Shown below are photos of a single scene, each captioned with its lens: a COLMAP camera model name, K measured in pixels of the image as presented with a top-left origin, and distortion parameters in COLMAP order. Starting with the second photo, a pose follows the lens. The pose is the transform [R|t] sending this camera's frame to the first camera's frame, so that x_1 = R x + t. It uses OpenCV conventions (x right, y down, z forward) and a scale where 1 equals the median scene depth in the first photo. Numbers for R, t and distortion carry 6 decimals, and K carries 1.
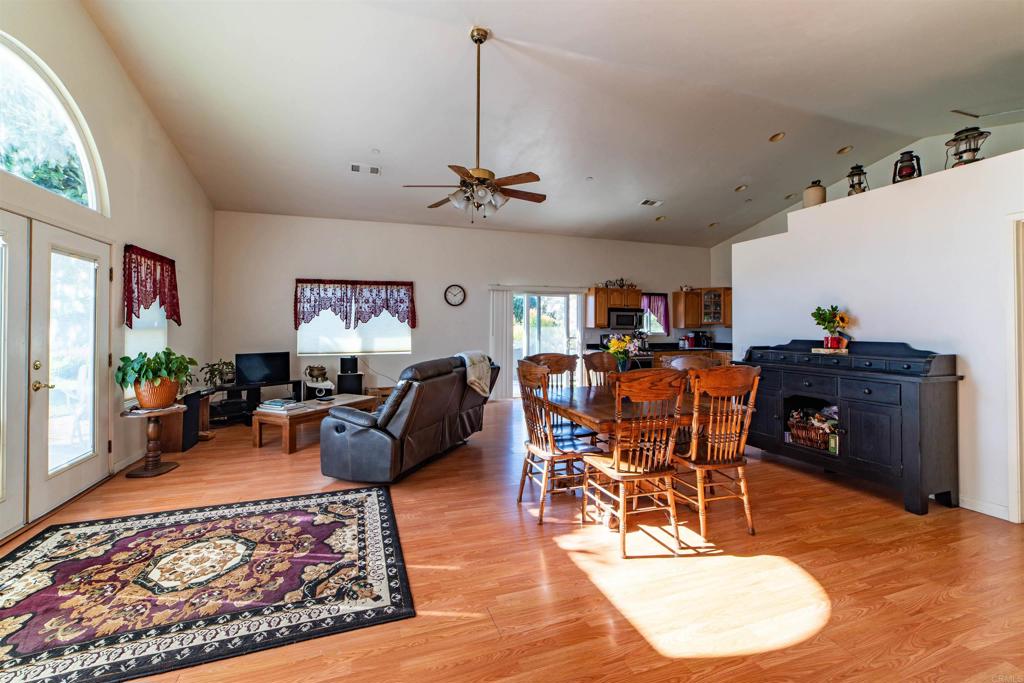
lens RADIAL K [[399.3, 0, 497.1], [0, 399.3, 336.9], [0, 0, 1]] dist [-0.000294, -0.000008]
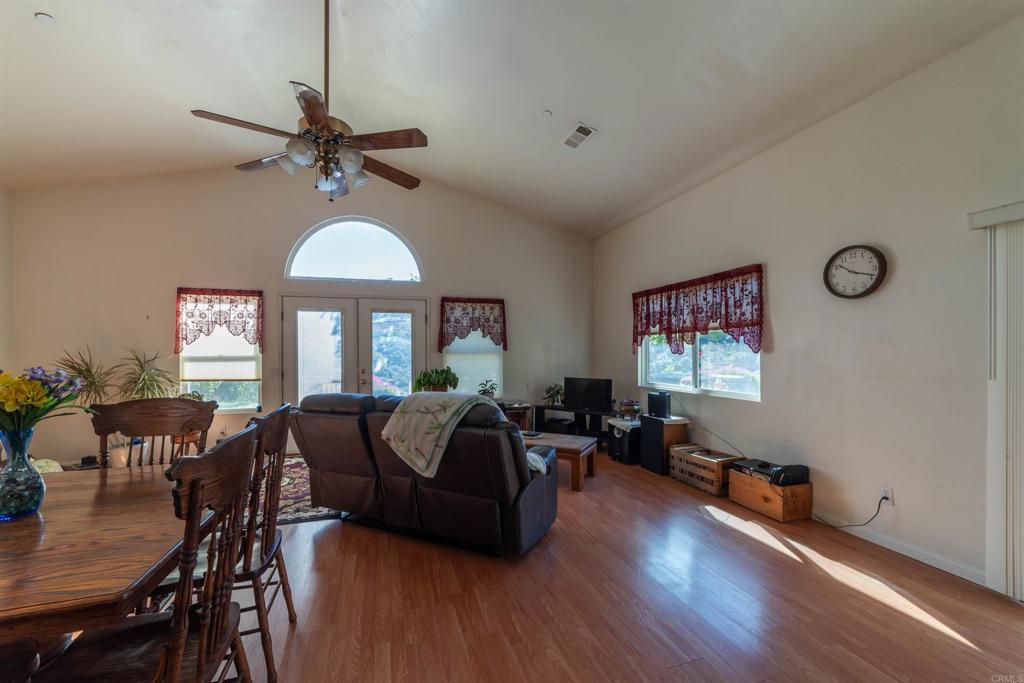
lens RADIAL K [[429.7, 0, 512.2], [0, 429.7, 356.2], [0, 0, 1]] dist [0.000055, 0.000004]
pose [[-0.036639, 0.010592, -0.999272, 0.341810], [-0.021380, 0.999707, 0.011380, -0.016295], [0.999100, 0.021781, -0.036402, 0.667245]]
